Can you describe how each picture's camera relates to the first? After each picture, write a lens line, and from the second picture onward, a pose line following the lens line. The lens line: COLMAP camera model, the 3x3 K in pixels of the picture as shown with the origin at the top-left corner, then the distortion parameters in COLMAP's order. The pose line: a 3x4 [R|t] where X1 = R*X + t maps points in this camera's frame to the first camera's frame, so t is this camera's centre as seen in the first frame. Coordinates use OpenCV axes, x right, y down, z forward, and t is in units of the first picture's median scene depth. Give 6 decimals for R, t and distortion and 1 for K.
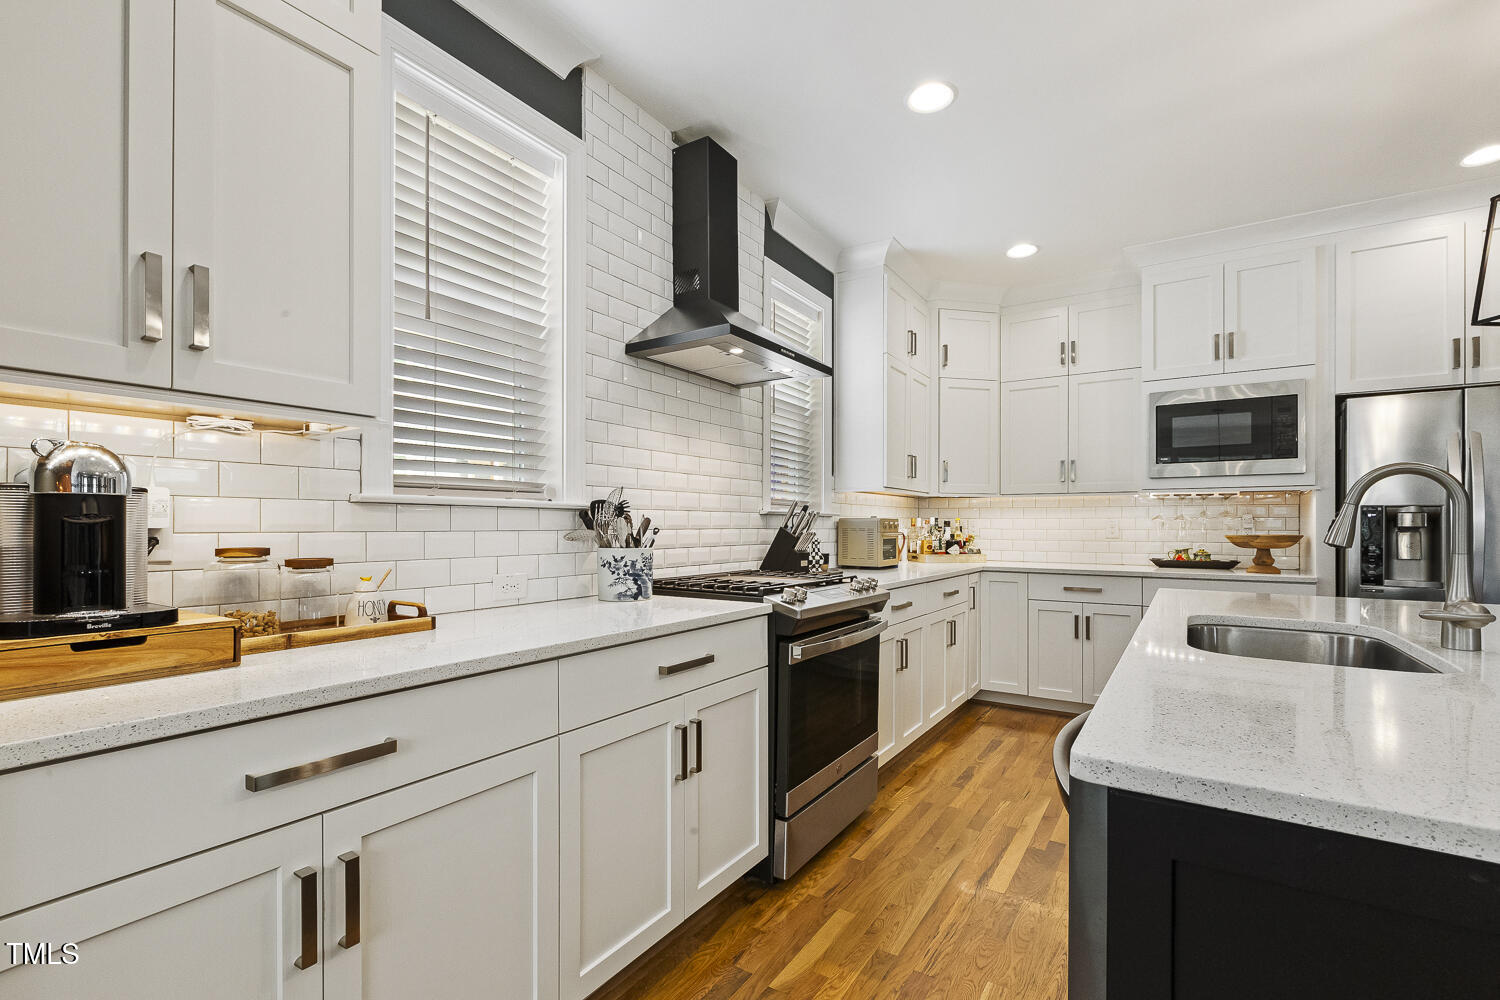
lens RADIAL K [[666.1, 0, 754.5], [0, 666.1, 521.2], [0, 0, 1]] dist [0.000945, -0.000087]
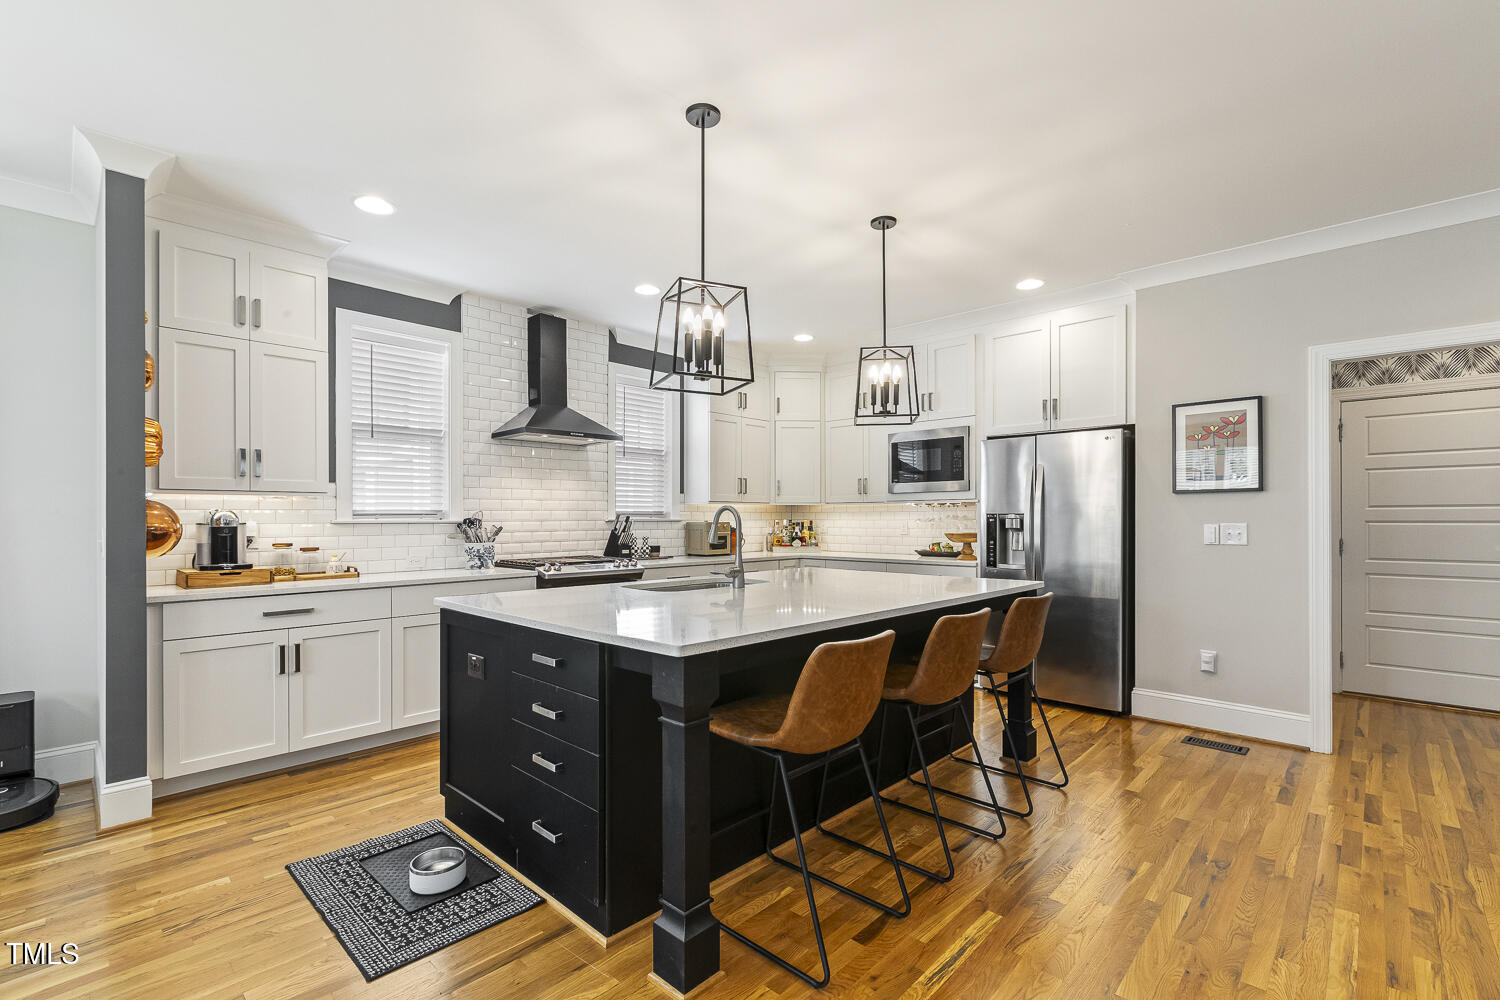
lens RADIAL K [[666.1, 0, 752.9], [0, 666.1, 512.7], [0, 0, 1]] dist [0.000945, -0.000087]
pose [[0.983808, -0.007224, -0.179079, 0.613885], [0.007183, 0.999974, -0.000880, -0.026011], [0.179080, -0.000421, 0.983834, -0.502694]]
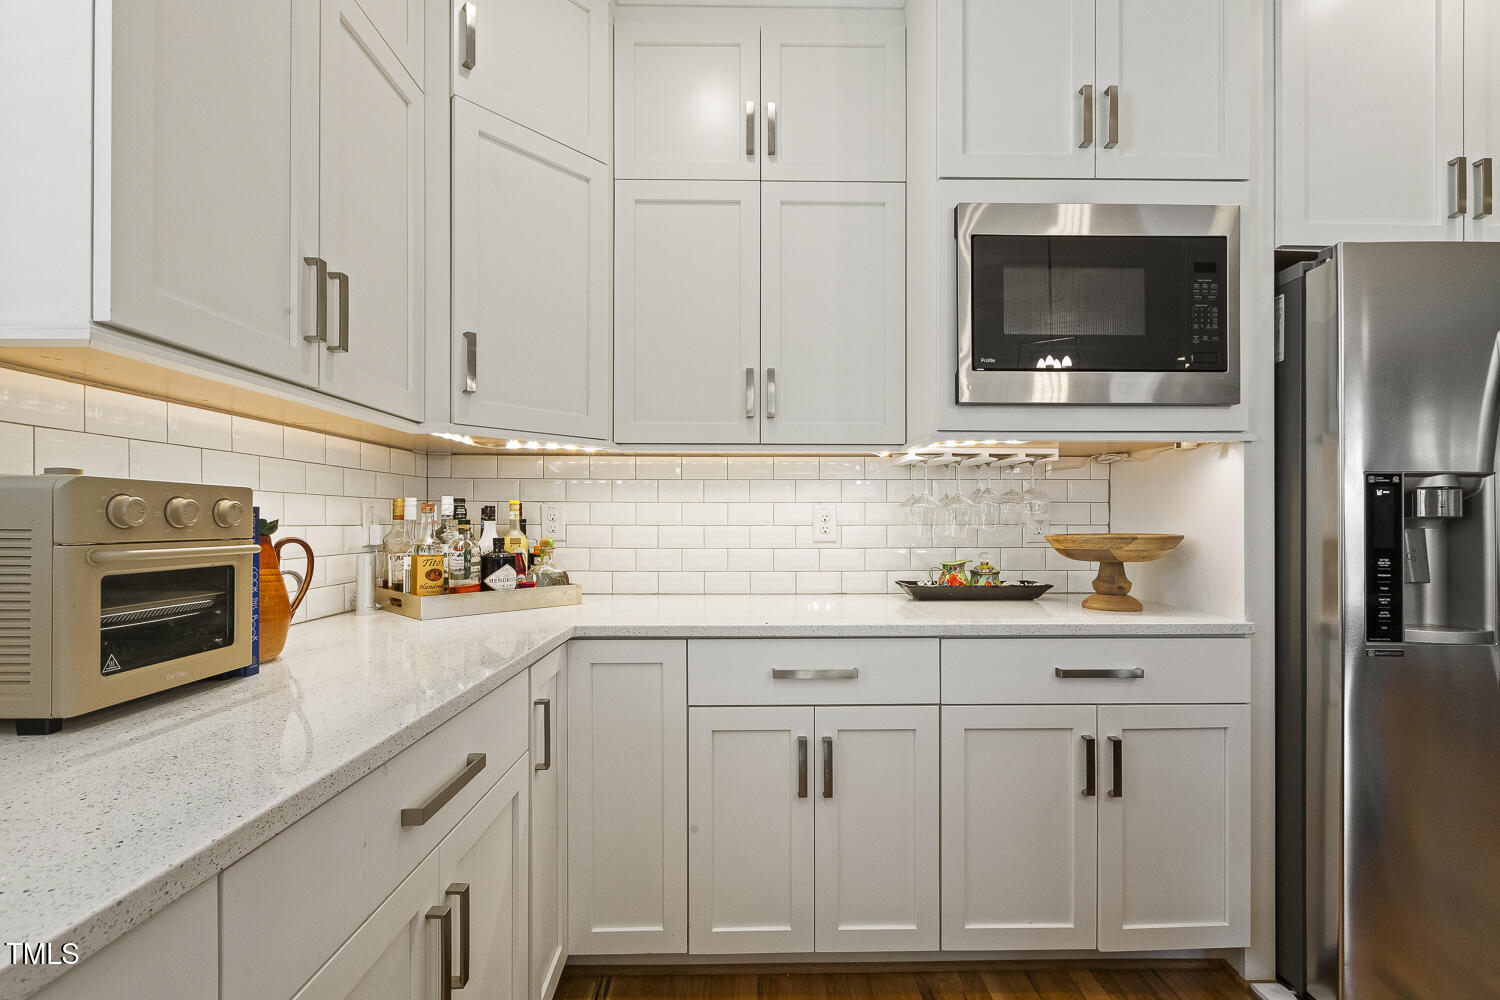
lens RADIAL K [[666.1, 0, 753.4], [0, 666.1, 524.9], [0, 0, 1]] dist [0.000945, -0.000087]
pose [[0.829674, -0.005397, 0.558222, 0.269940], [-0.002312, 0.999911, 0.013104, 0.007589], [-0.558243, -0.012162, 0.829588, 0.784507]]
